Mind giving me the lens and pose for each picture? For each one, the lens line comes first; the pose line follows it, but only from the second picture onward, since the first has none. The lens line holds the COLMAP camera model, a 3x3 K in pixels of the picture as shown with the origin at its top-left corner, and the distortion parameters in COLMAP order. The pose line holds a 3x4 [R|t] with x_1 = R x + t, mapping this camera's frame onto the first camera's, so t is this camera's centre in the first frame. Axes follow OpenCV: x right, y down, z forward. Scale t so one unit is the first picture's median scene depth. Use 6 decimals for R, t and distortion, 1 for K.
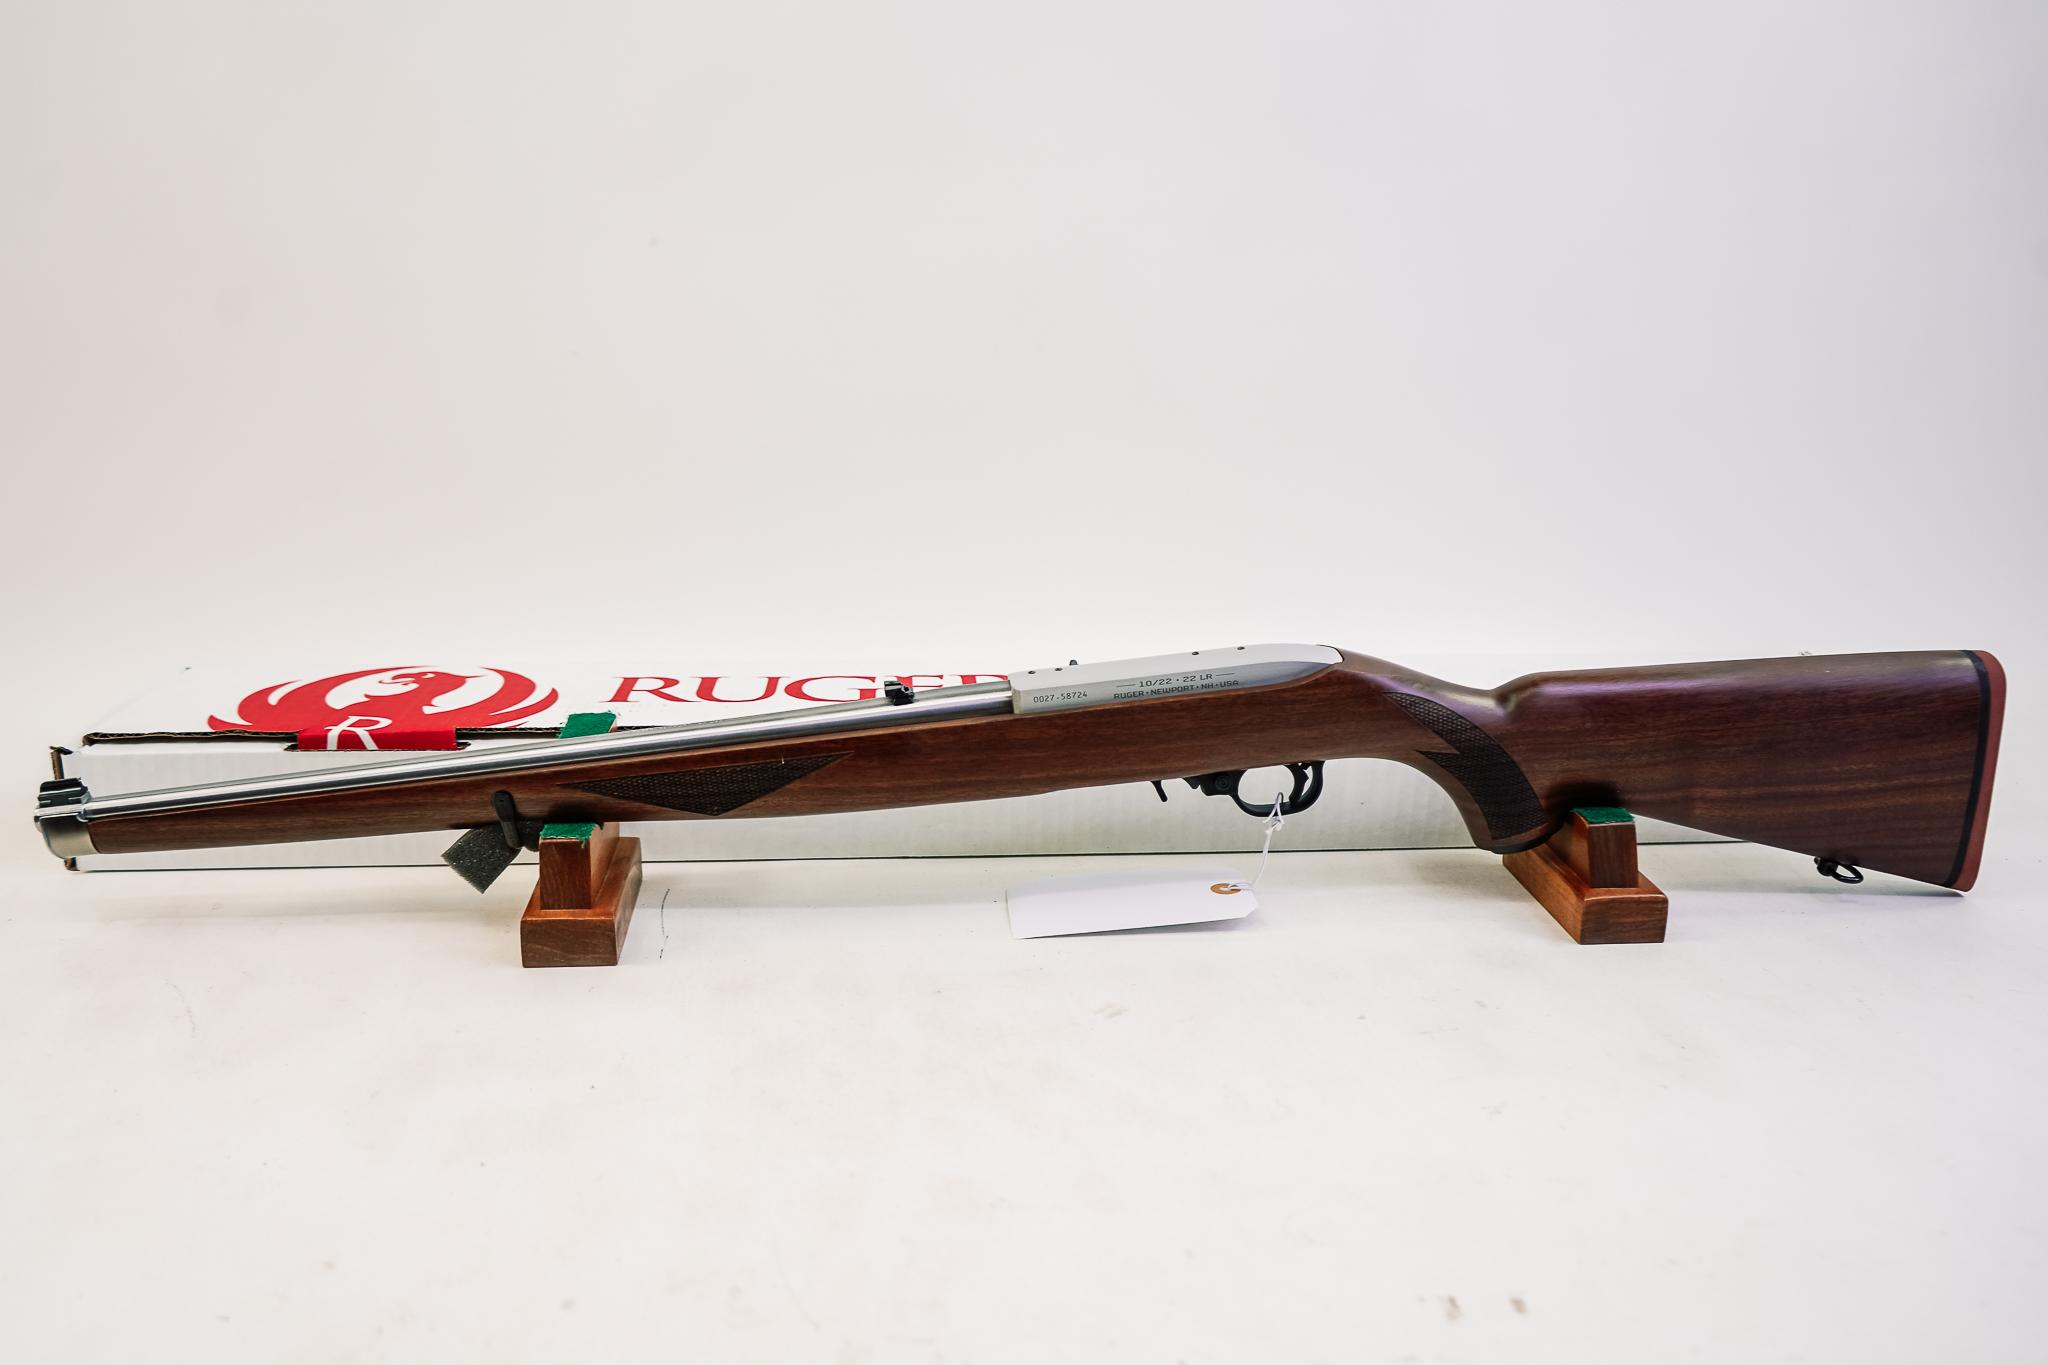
lens RADIAL K [[1617.2, 0, 1029.5], [0, 1617.2, 700.1], [0, 0, 1]] dist [-0.018159, -0.003869]
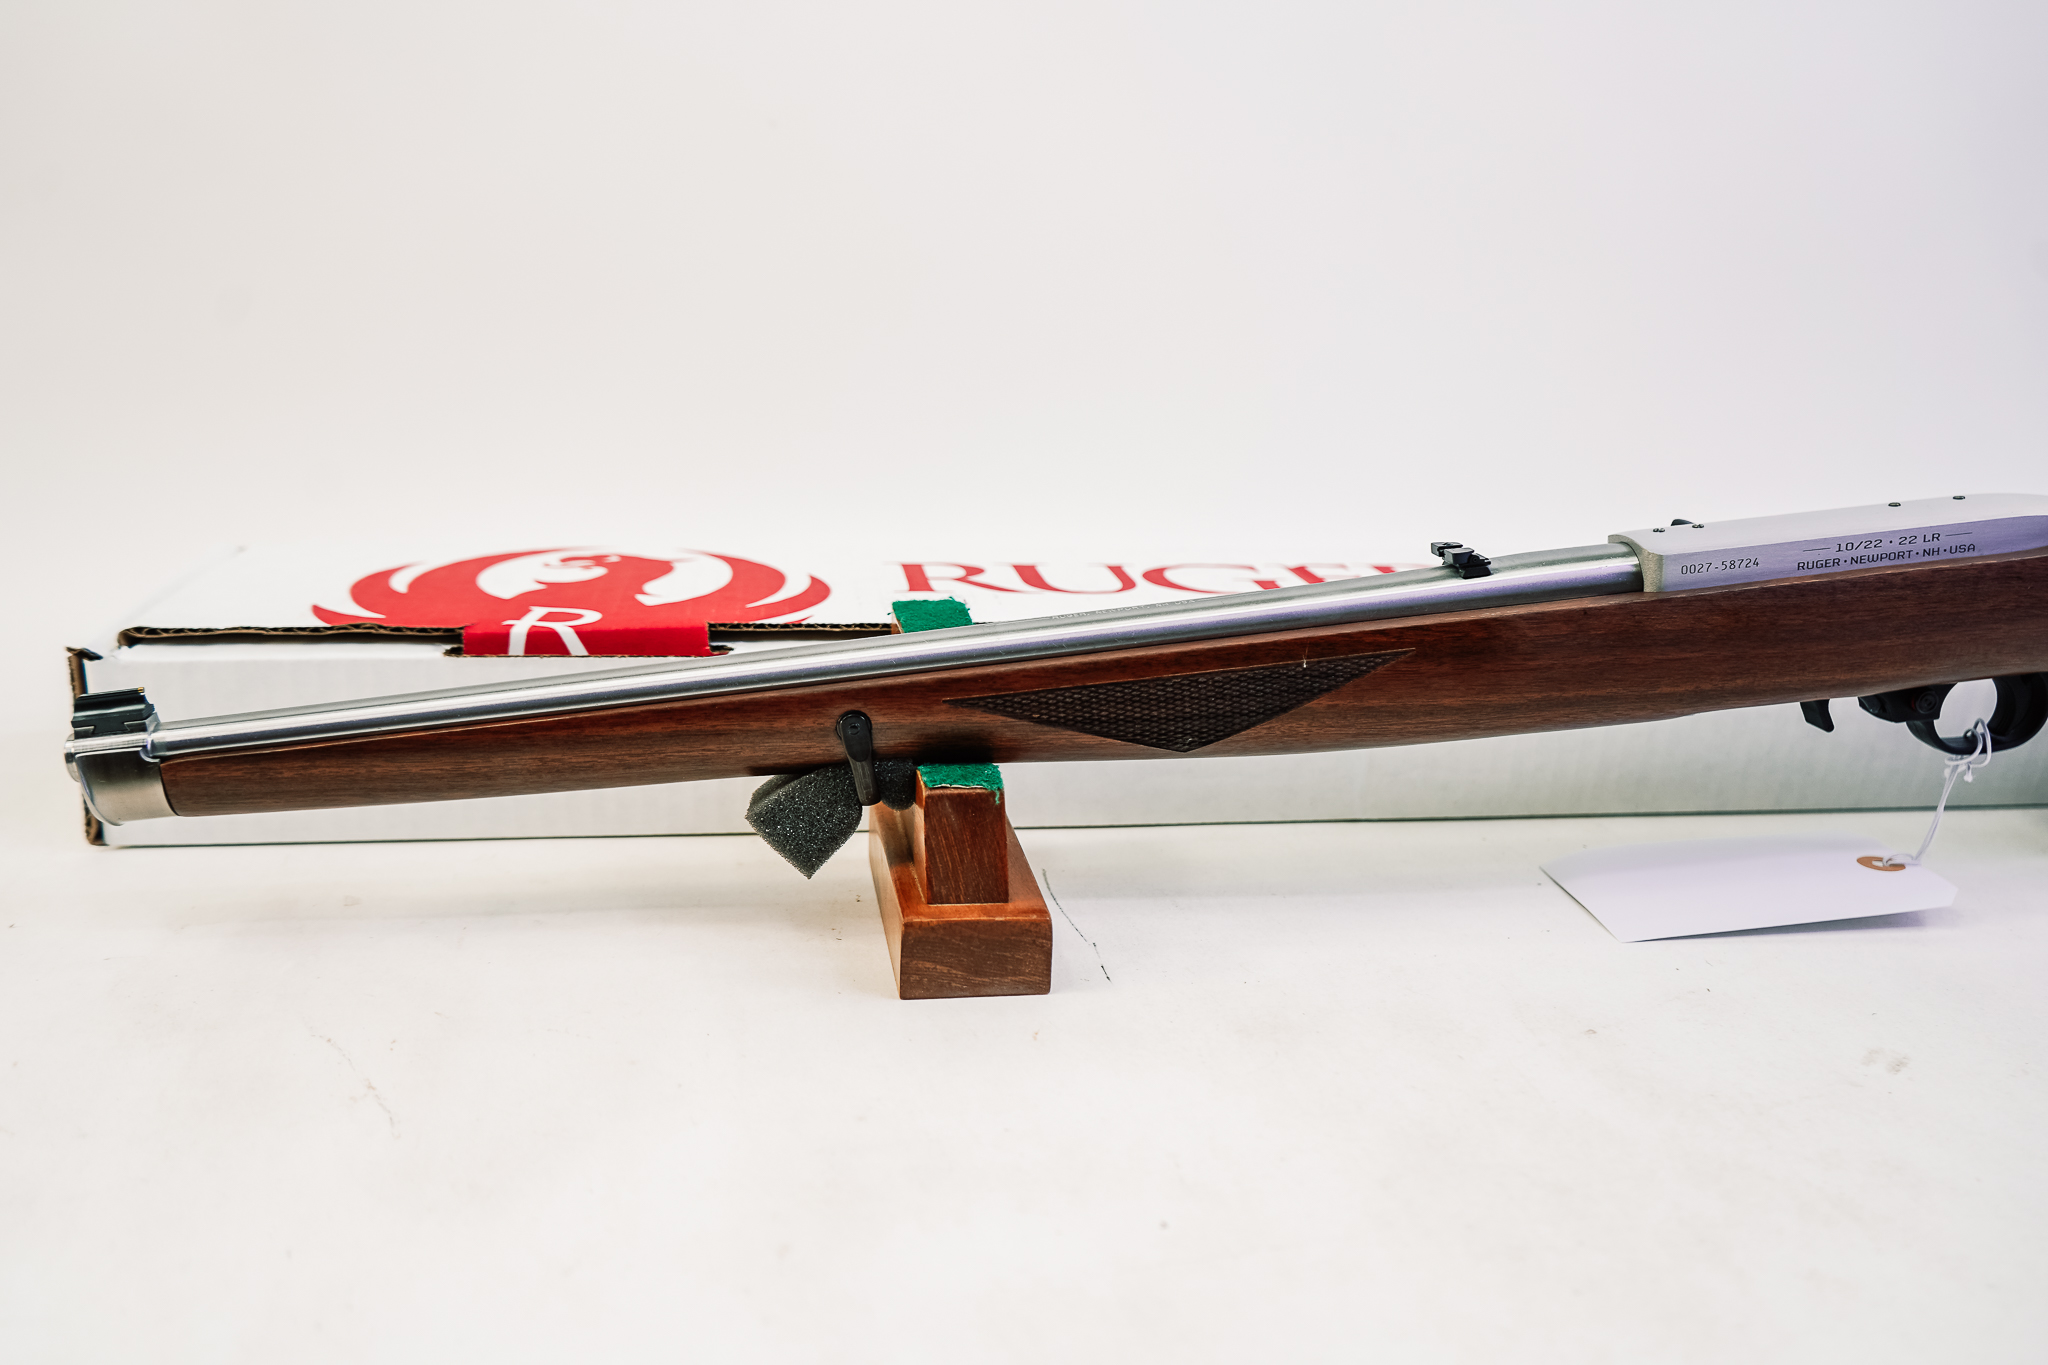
lens RADIAL K [[1617.2, 0, 1011.4], [0, 1617.2, 688.0], [0, 0, 1]] dist [-0.018159, -0.003869]
pose [[0.998087, 0.001483, 0.061801, -0.291366], [-0.001839, 0.999982, 0.005706, 0.041847], [-0.061792, -0.005809, 0.998072, 0.365220]]
